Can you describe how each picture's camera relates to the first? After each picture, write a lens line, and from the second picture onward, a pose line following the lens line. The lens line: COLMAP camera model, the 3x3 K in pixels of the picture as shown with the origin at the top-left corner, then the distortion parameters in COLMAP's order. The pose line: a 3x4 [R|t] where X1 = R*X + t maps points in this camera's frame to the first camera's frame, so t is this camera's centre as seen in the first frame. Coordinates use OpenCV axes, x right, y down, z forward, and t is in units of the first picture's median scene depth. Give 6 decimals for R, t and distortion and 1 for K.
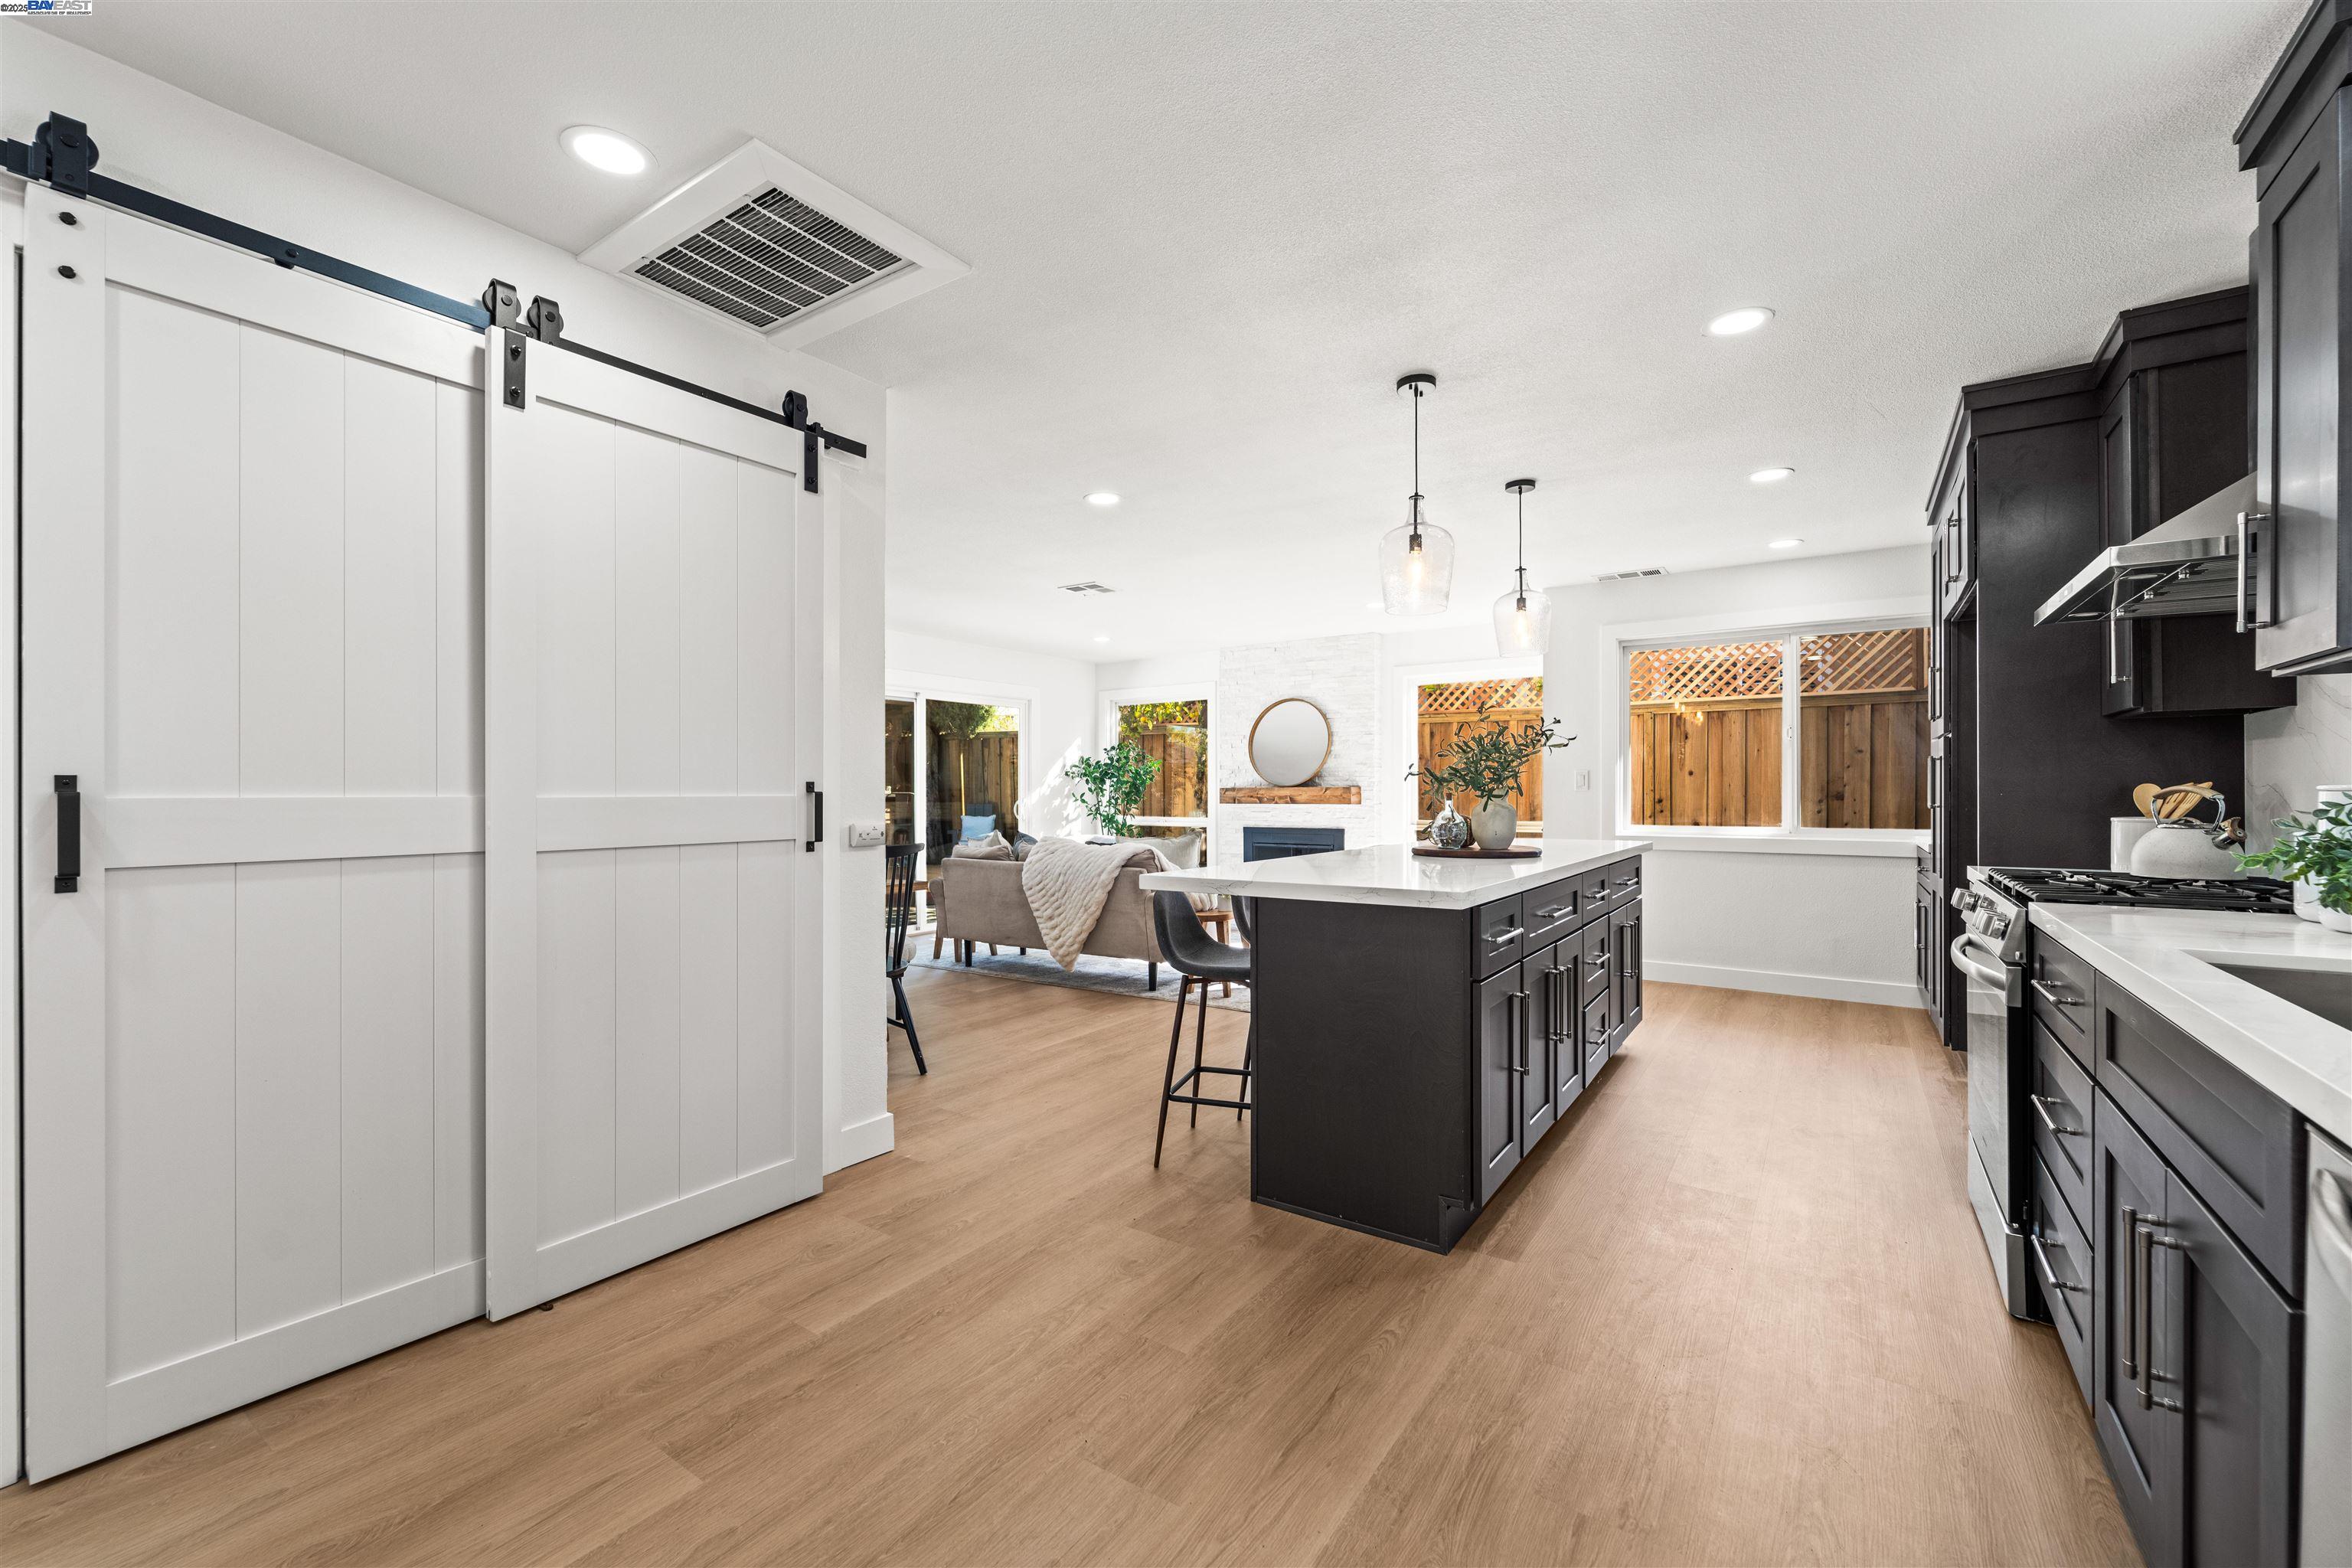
lens RADIAL K [[966.4, 0, 1176.0], [0, 966.4, 784.0], [0, 0, 1]] dist [-0.000631, -0.000057]
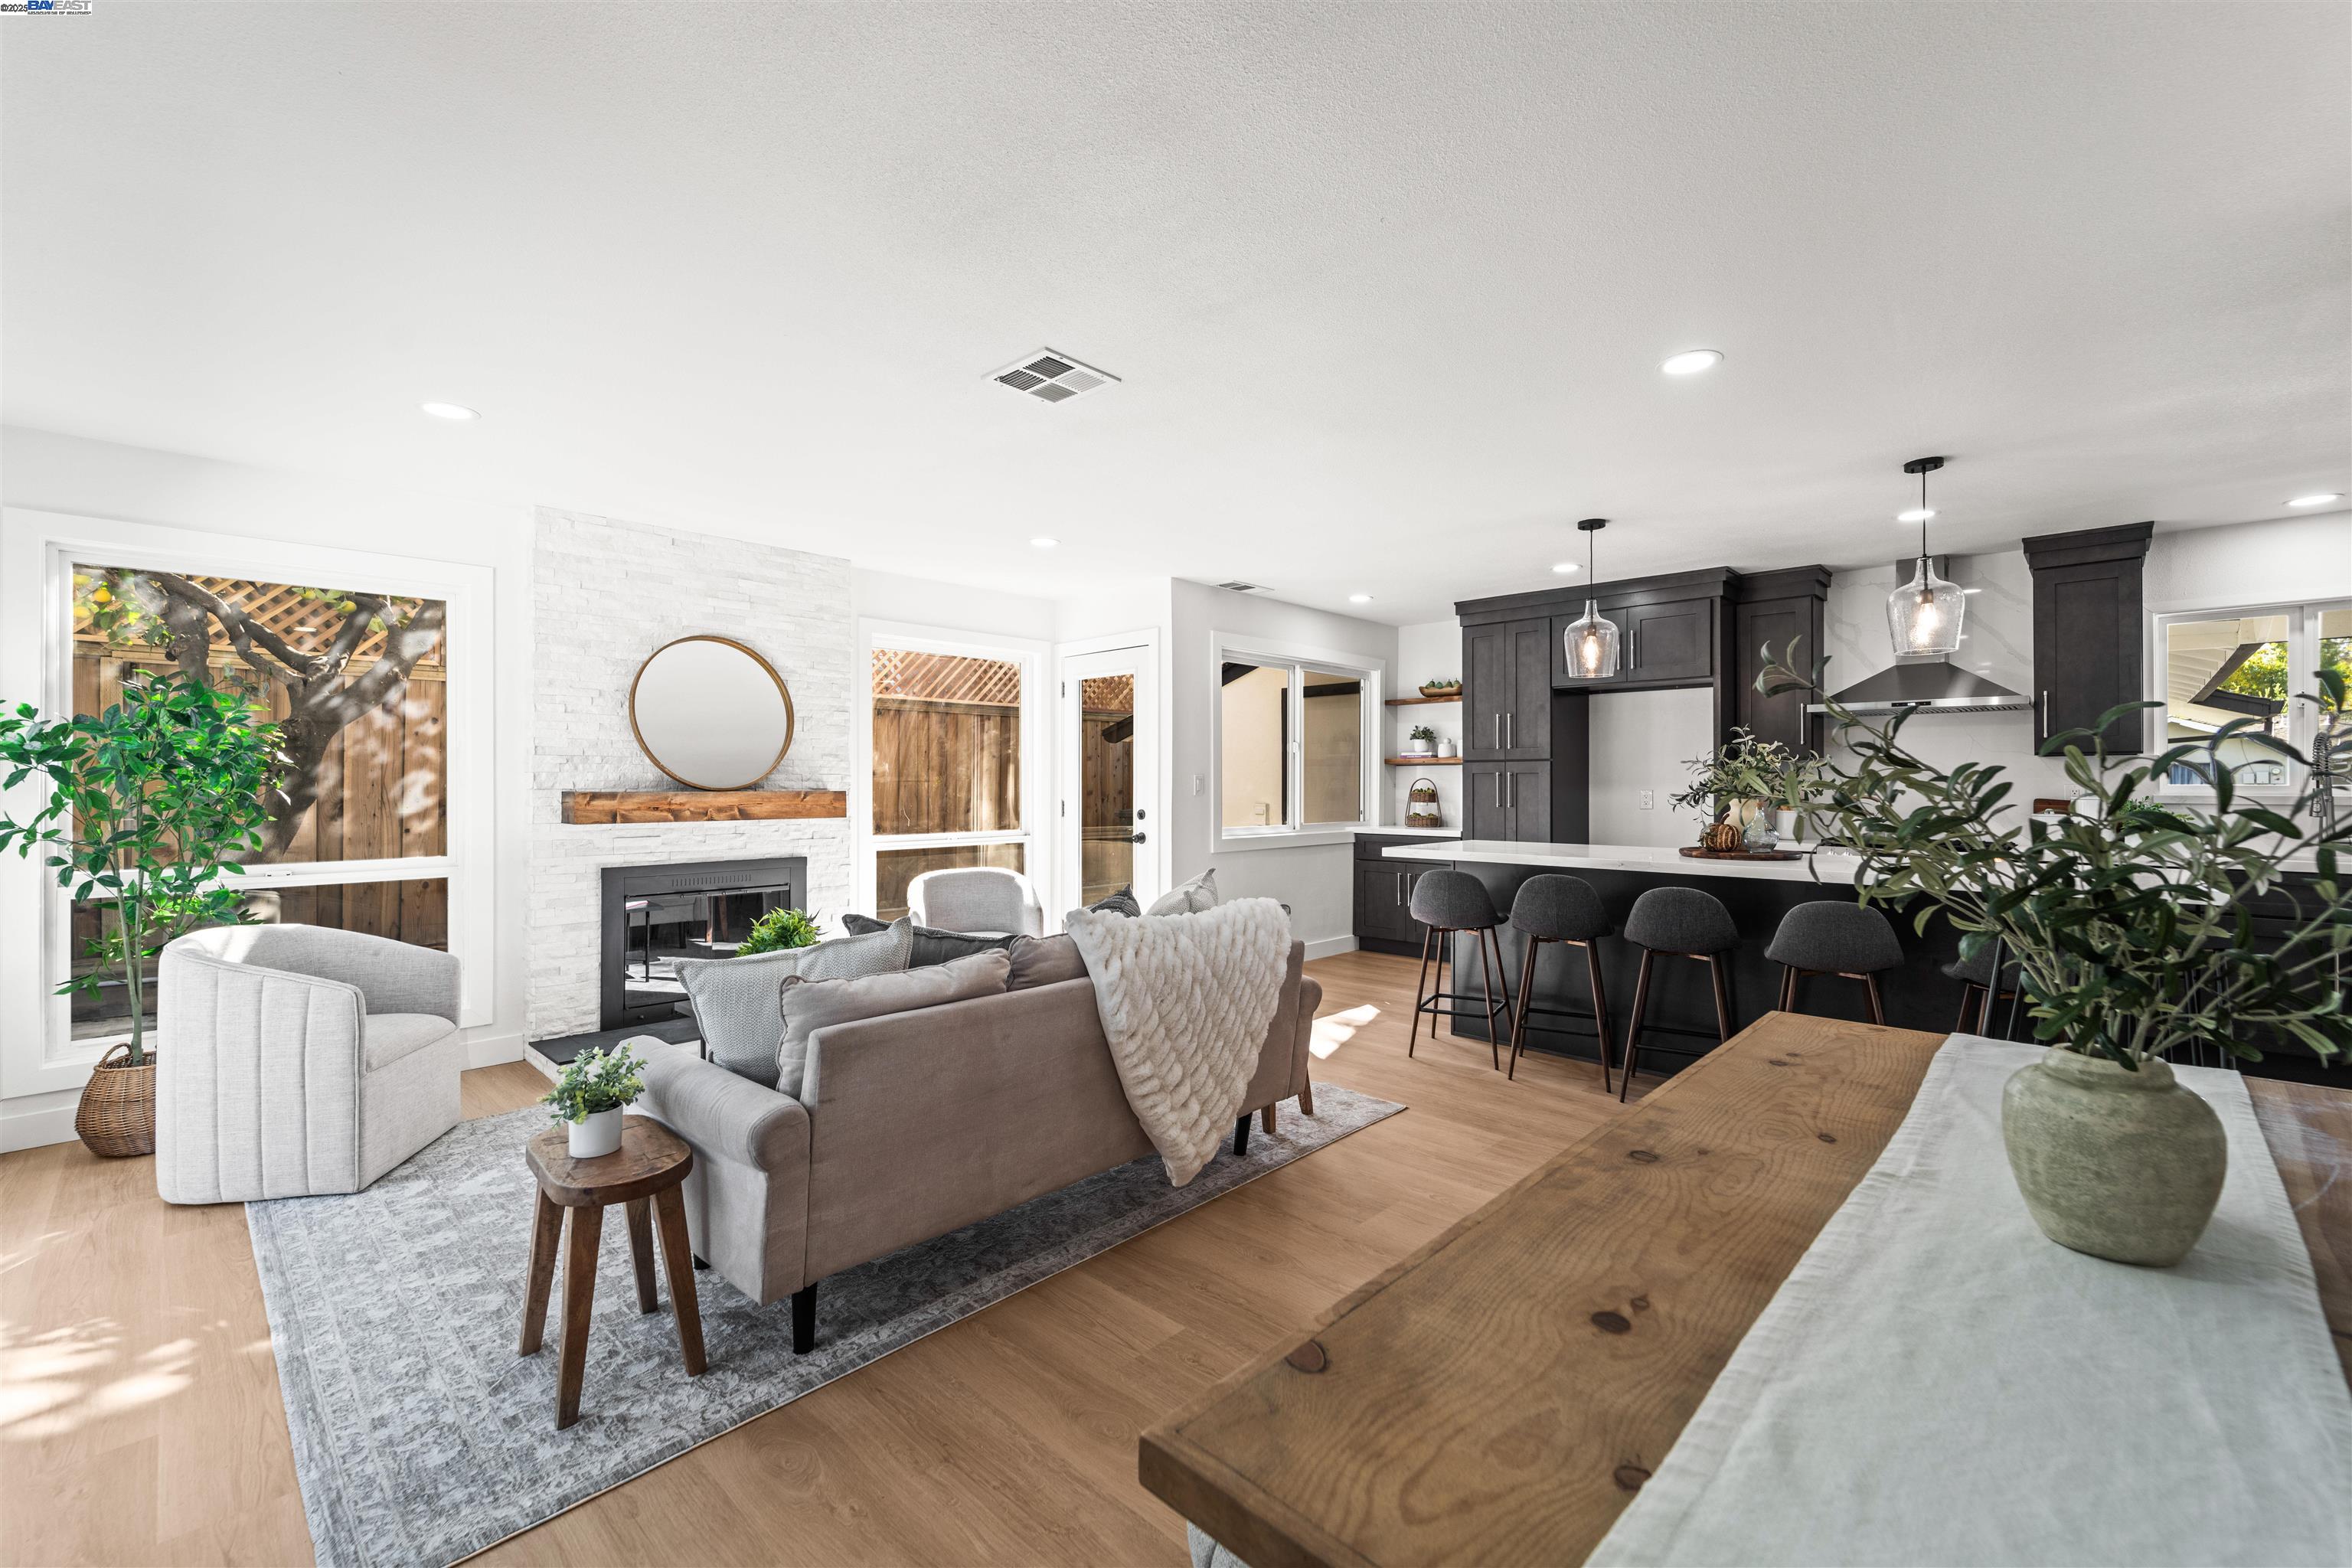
lens RADIAL K [[970.2, 0, 1172.4], [0, 970.2, 782.1], [0, 0, 1]] dist [-0.015423, 0.000117]
pose [[0.165466, 0.004343, 0.986206, -0.398005], [-0.008939, 0.999956, -0.002904, -0.002689], [-0.986175, -0.008335, 0.165497, 0.632972]]
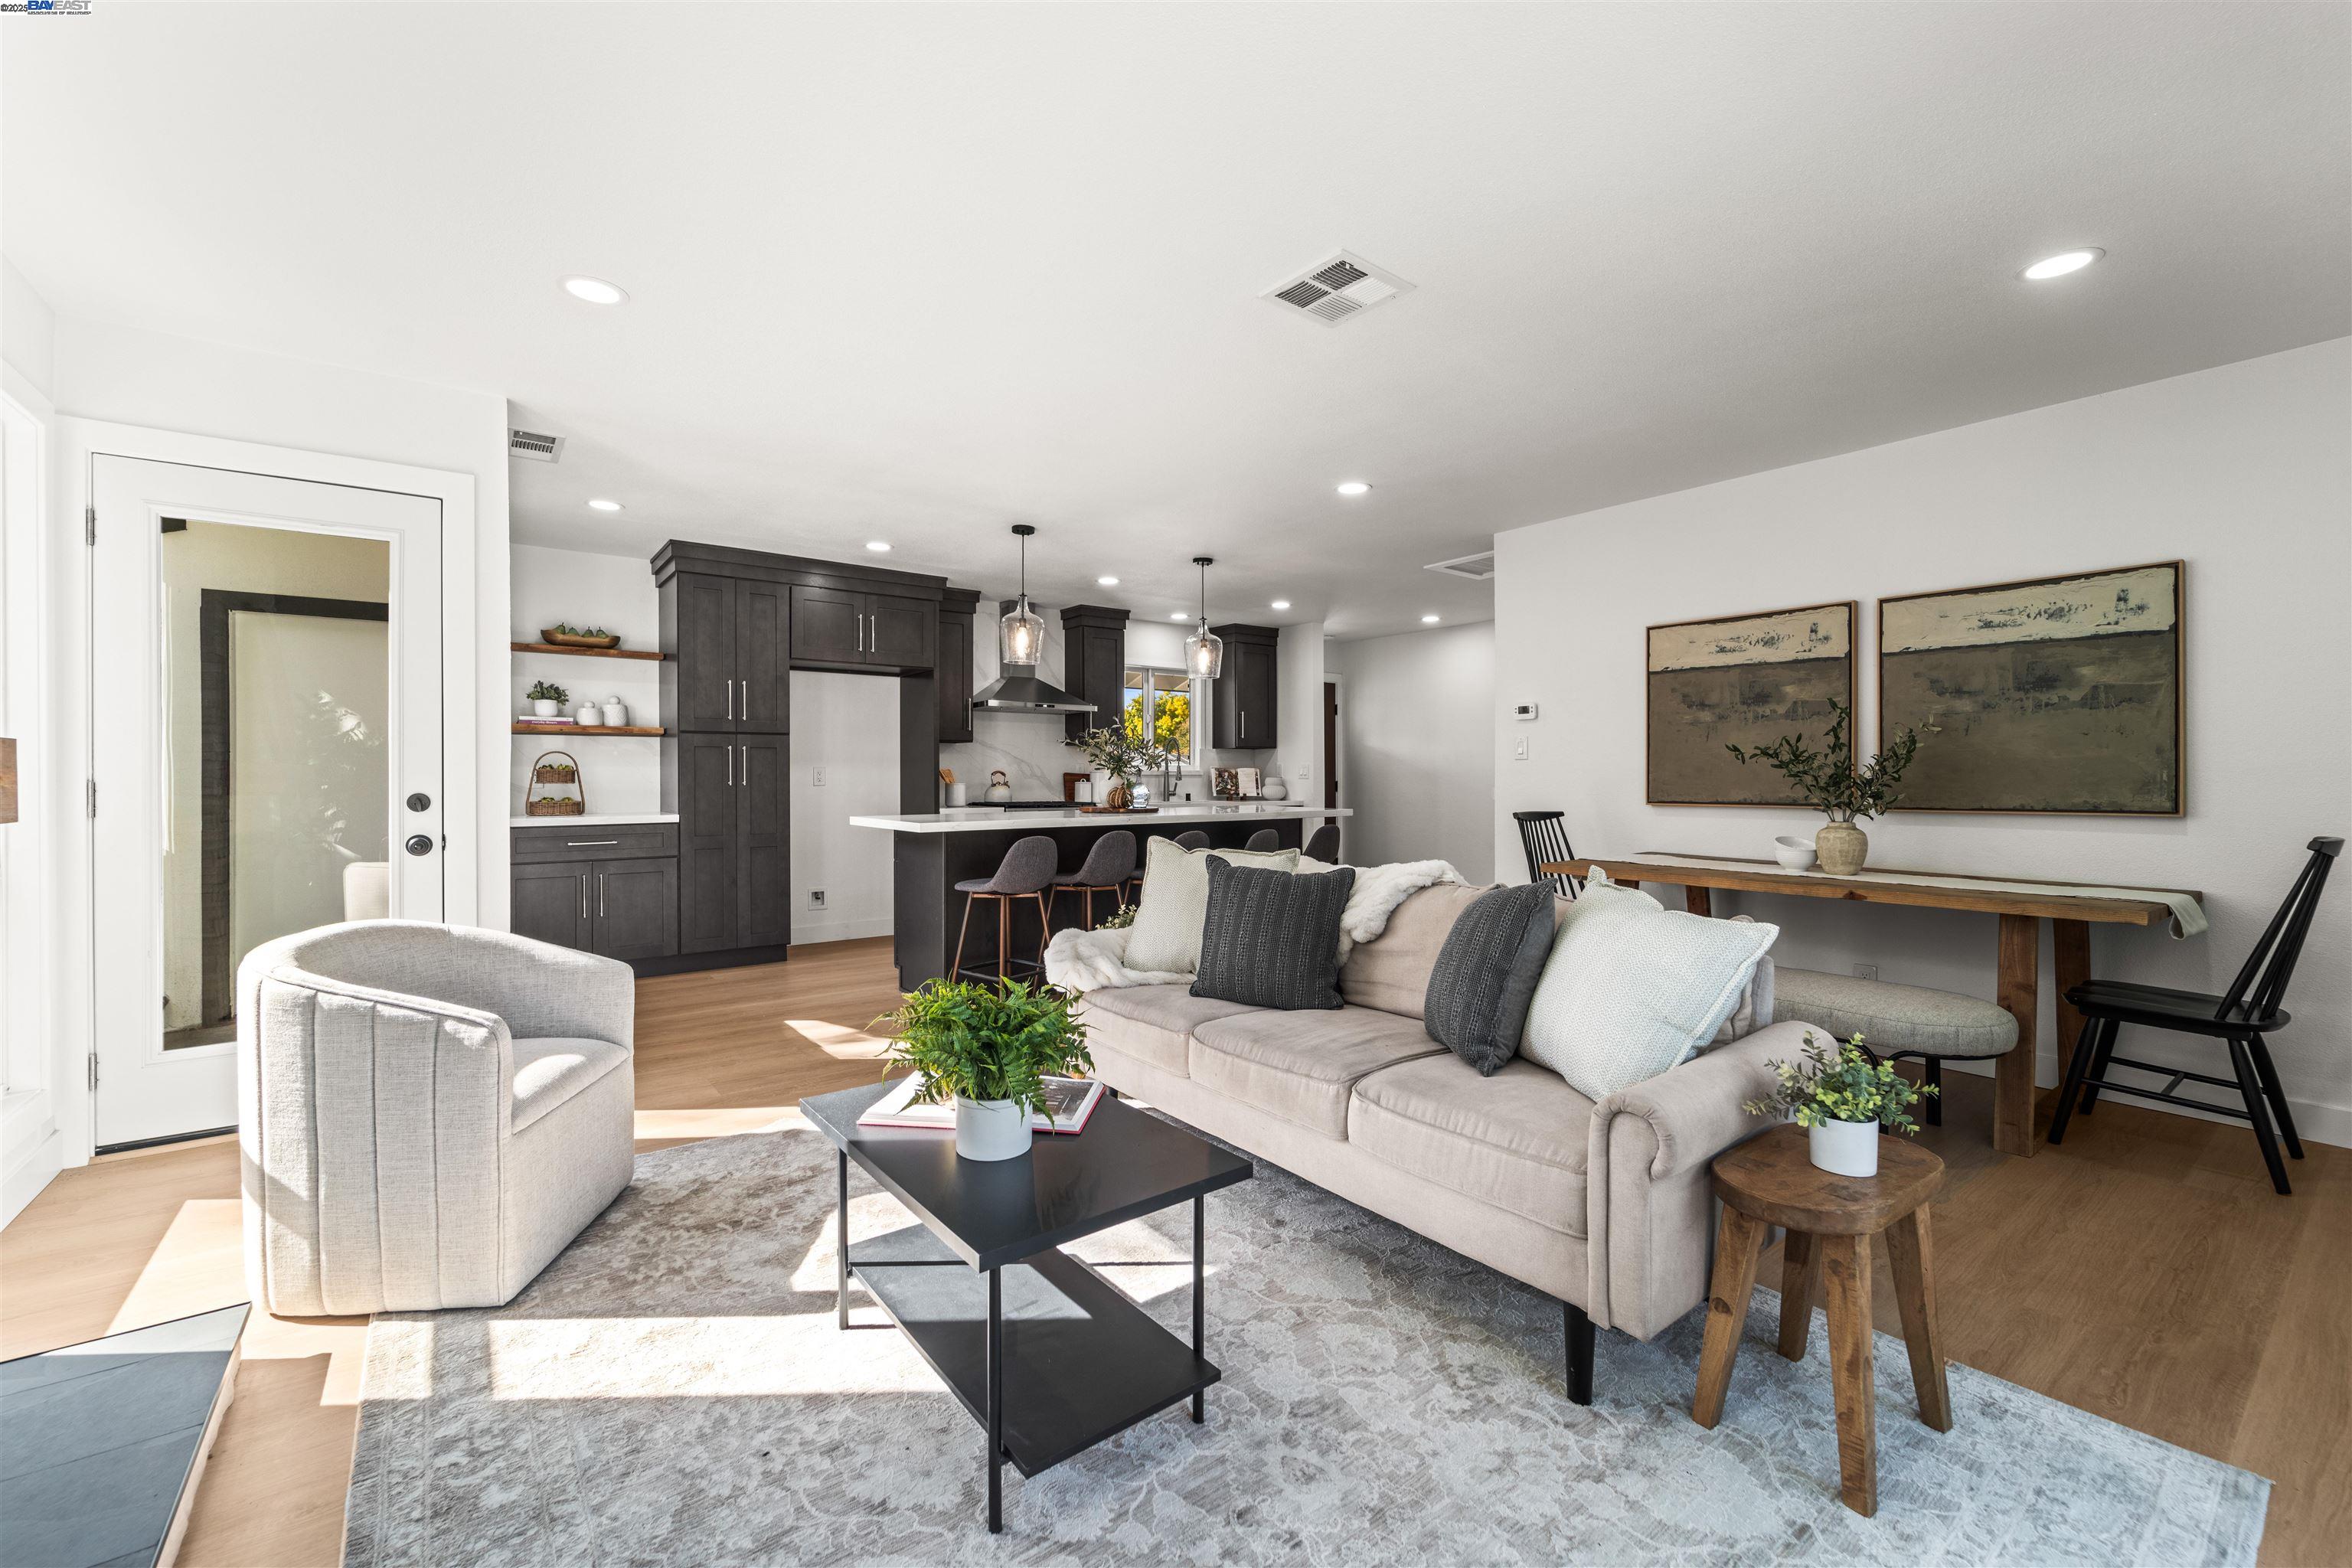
lens RADIAL K [[970.2, 0, 1172.4], [0, 970.2, 782.1], [0, 0, 1]] dist [-0.015423, 0.000117]
pose [[-0.949402, 0.001075, 0.314063, -0.117346], [0.000687, 0.999999, -0.001345, 0.011357], [-0.314064, -0.001062, -0.949401, 1.040463]]
